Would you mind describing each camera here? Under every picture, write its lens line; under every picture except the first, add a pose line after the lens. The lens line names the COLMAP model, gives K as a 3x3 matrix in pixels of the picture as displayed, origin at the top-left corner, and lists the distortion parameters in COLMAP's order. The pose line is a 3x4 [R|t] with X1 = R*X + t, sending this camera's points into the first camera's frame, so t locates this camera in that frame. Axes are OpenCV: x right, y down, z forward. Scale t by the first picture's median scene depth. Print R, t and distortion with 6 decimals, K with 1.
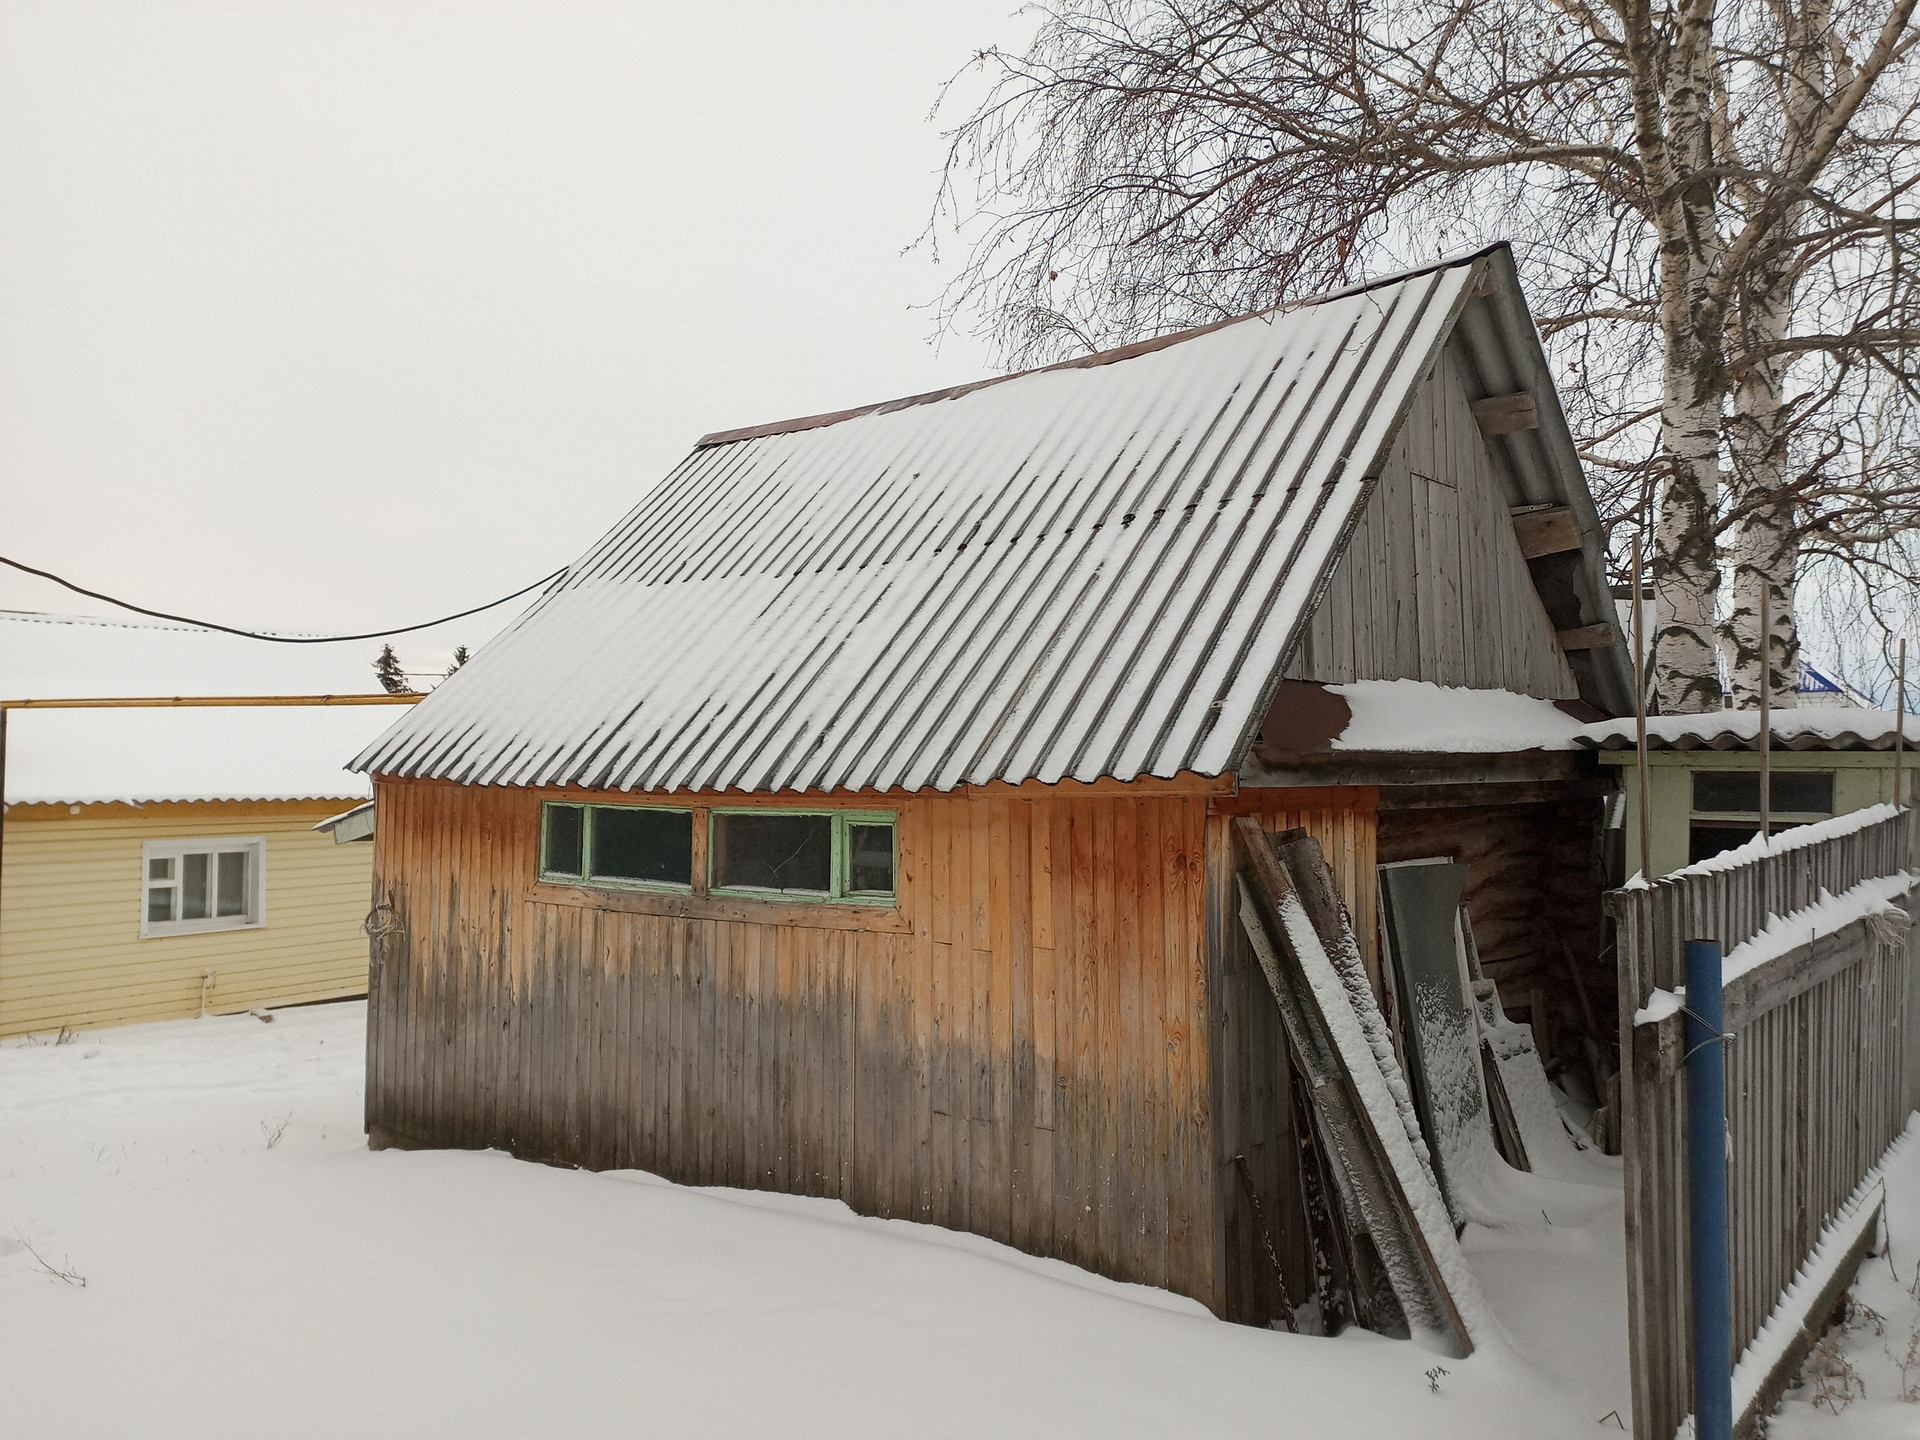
lens RADIAL K [[1424.0, 0, 960.9], [0, 1424.0, 707.9], [0, 0, 1]] dist [0.061455, -0.062754]
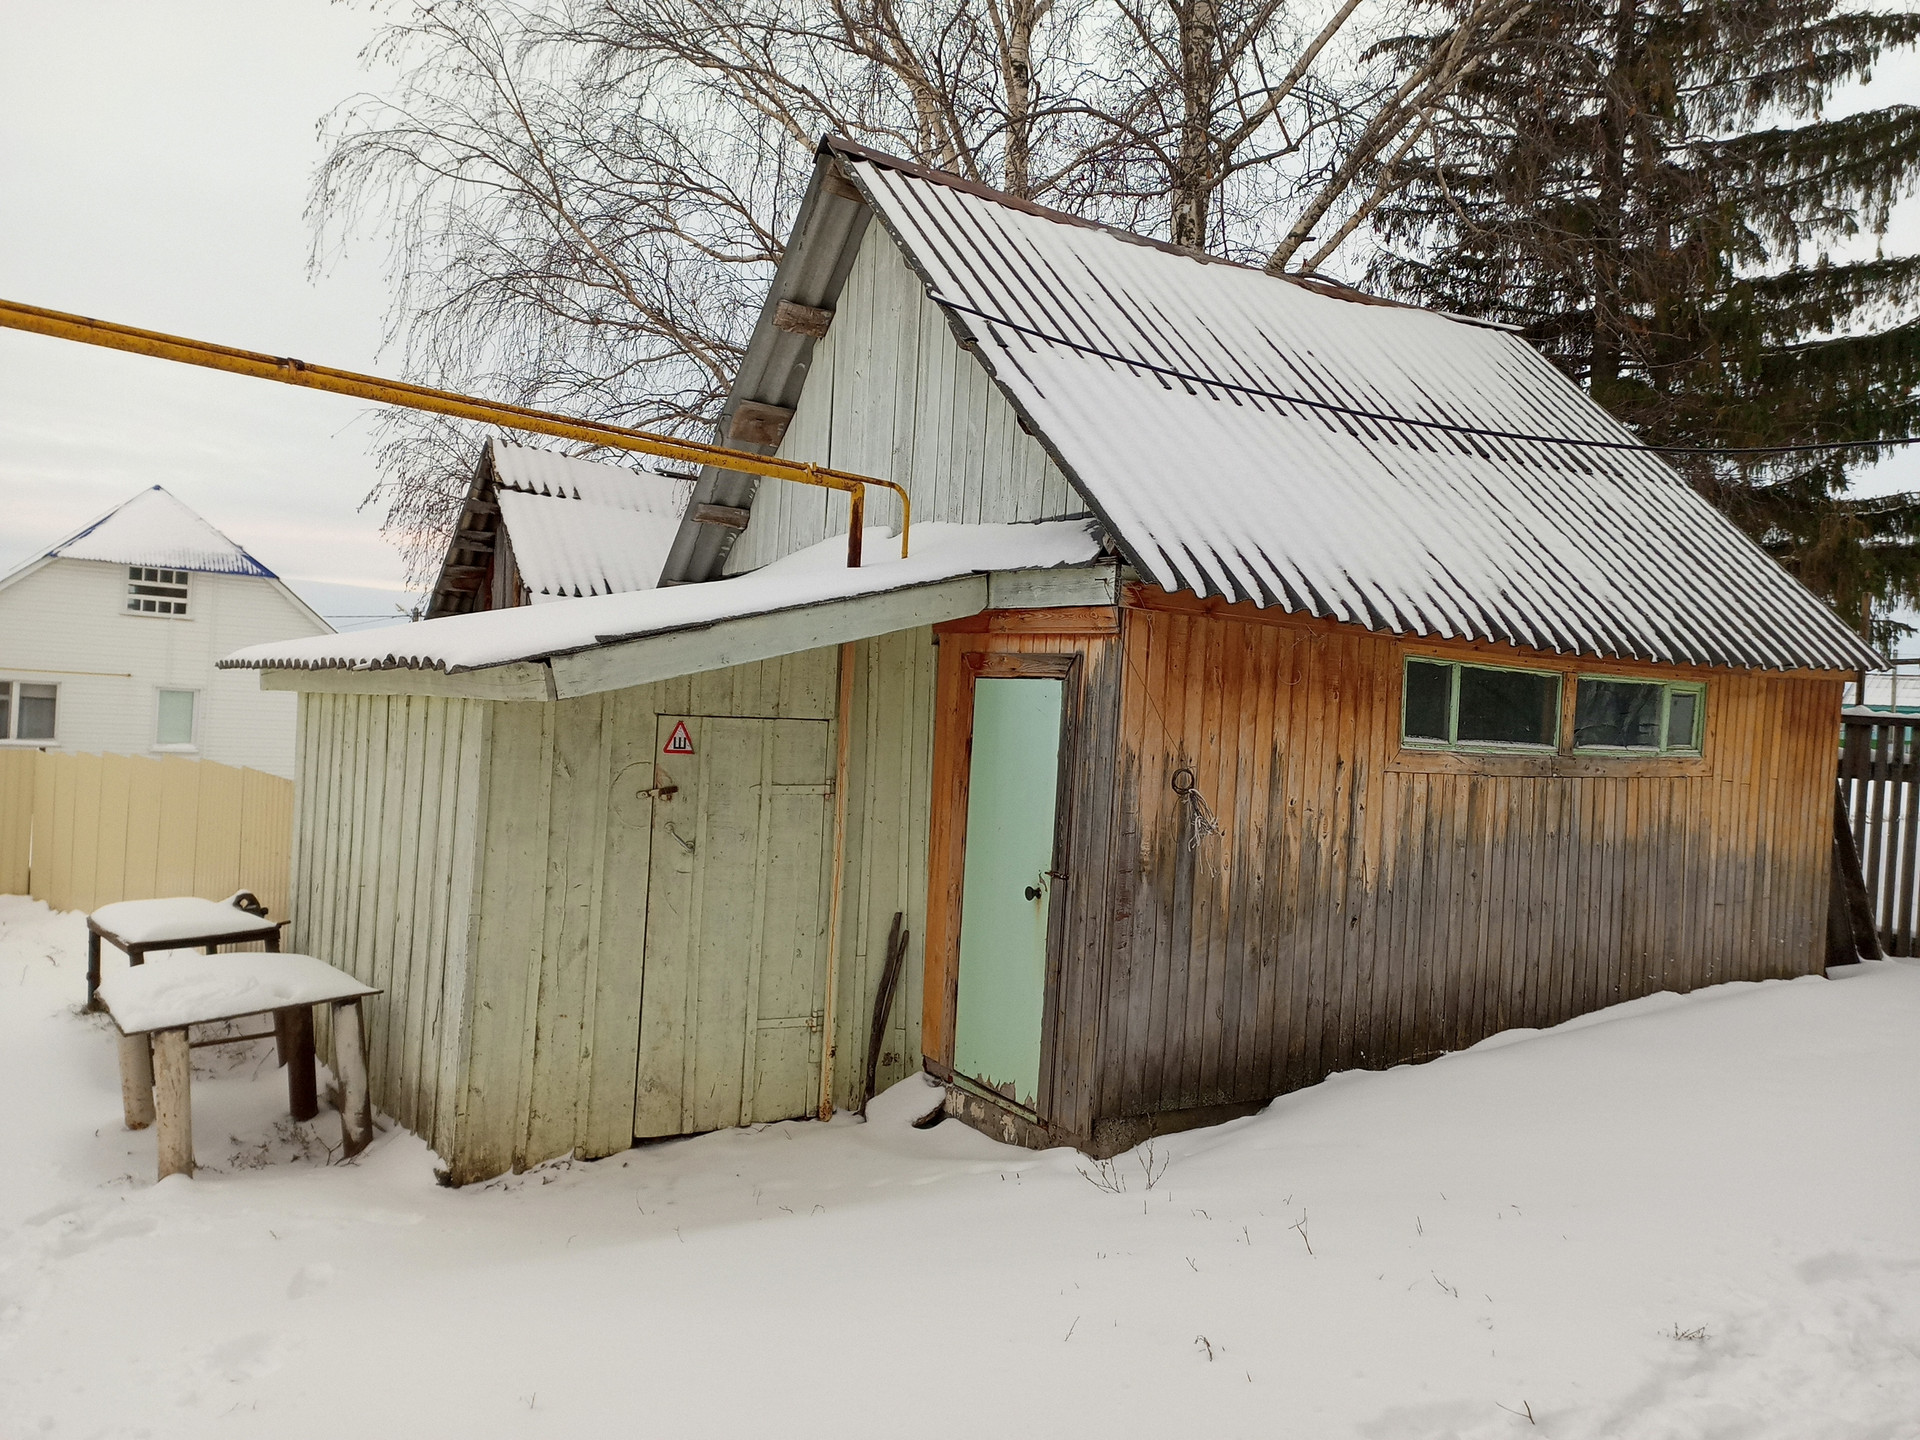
lens RADIAL K [[1424.0, 0, 957.4], [0, 1424.0, 714.8], [0, 0, 1]] dist [0.061455, -0.062754]
pose [[0.305619, 0.006038, 0.952135, -1.170453], [-0.088604, 0.995821, 0.022125, 0.103629], [-0.948022, -0.091125, 0.304877, 0.972881]]
